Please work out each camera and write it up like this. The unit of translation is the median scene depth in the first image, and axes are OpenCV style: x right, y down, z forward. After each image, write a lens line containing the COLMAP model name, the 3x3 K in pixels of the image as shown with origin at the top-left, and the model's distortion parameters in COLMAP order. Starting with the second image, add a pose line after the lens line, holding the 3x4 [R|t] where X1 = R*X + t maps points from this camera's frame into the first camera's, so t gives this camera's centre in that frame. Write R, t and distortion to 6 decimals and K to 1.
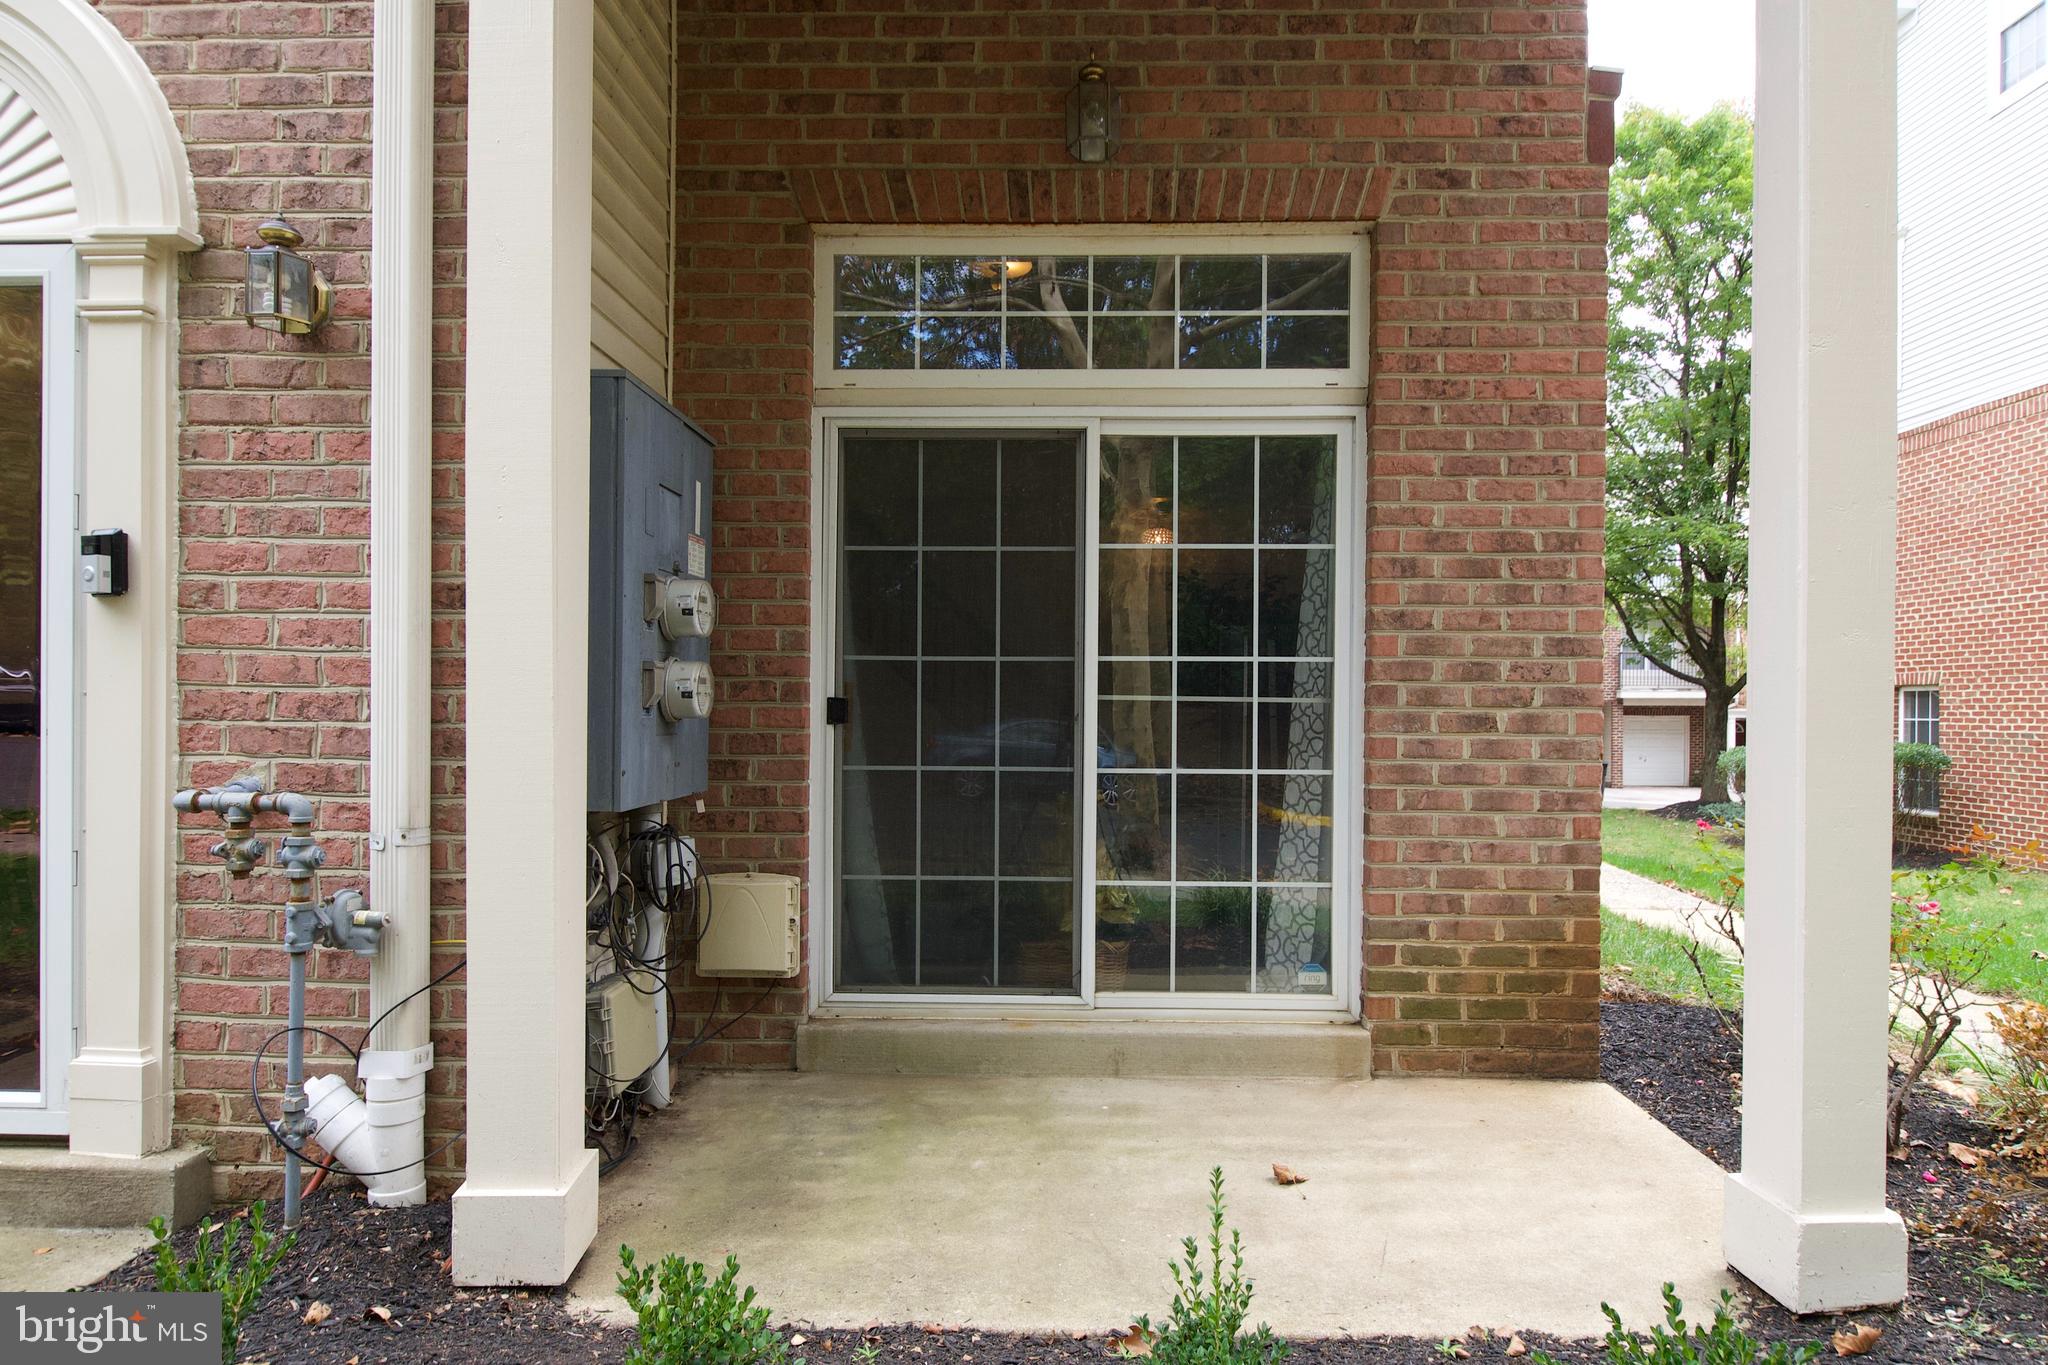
lens RADIAL K [[1144.7, 0, 1031.2], [0, 1144.7, 698.4], [0, 0, 1]] dist [0.007577, -0.011652]
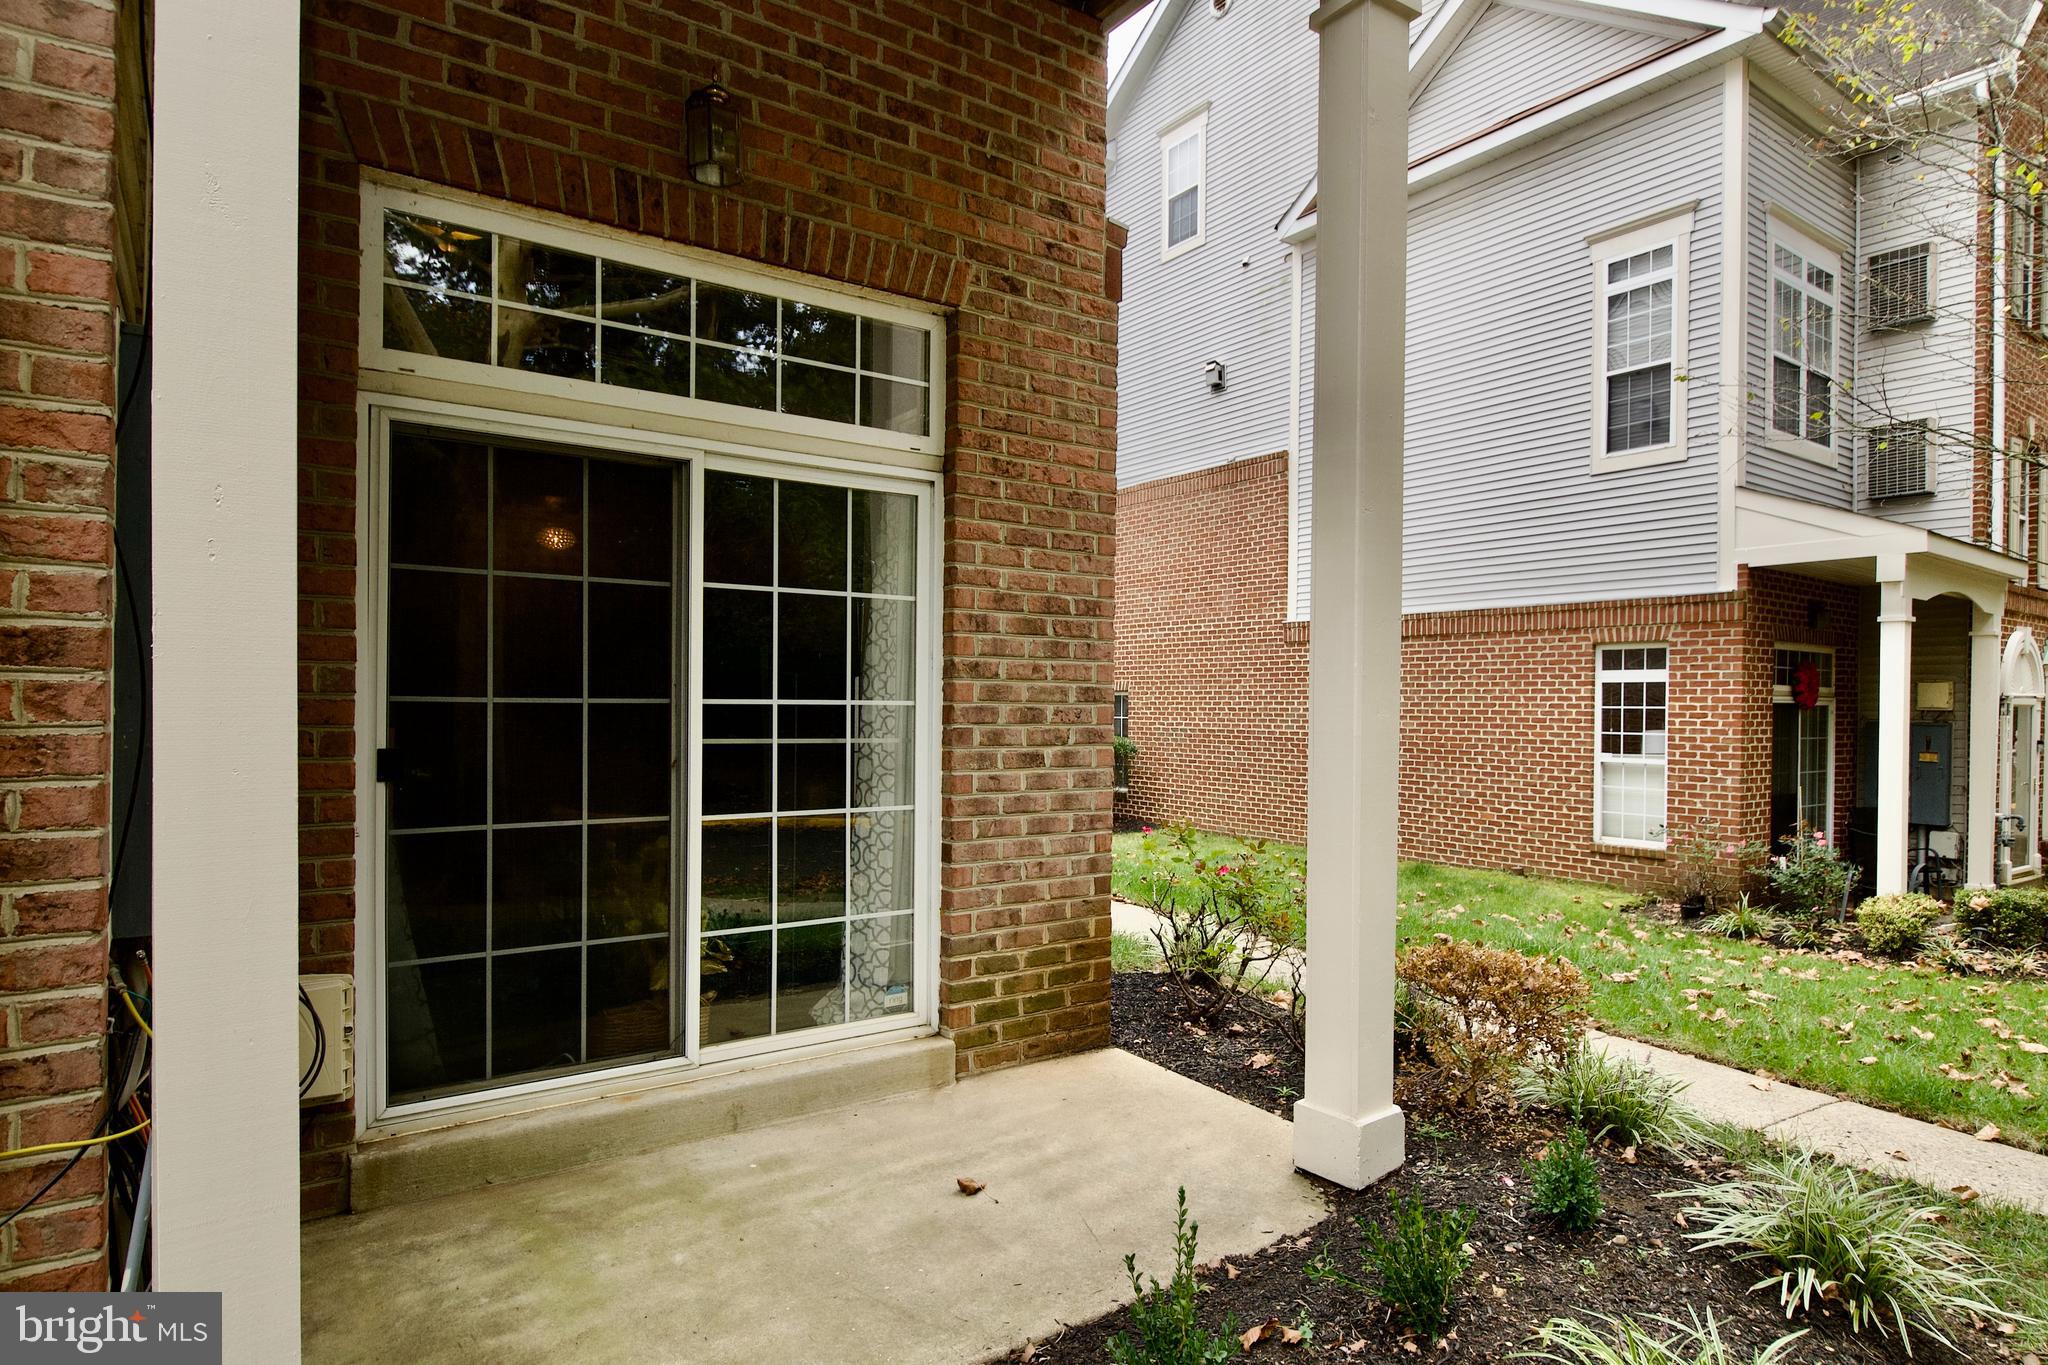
lens RADIAL K [[1144.7, 0, 1045.9], [0, 1144.7, 698.5], [0, 0, 1]] dist [0.007577, -0.011652]
pose [[0.798040, 0.003074, 0.602597, -0.297774], [-0.008958, 0.999937, 0.006762, -0.048074], [-0.602538, -0.010794, 0.798017, 0.060577]]
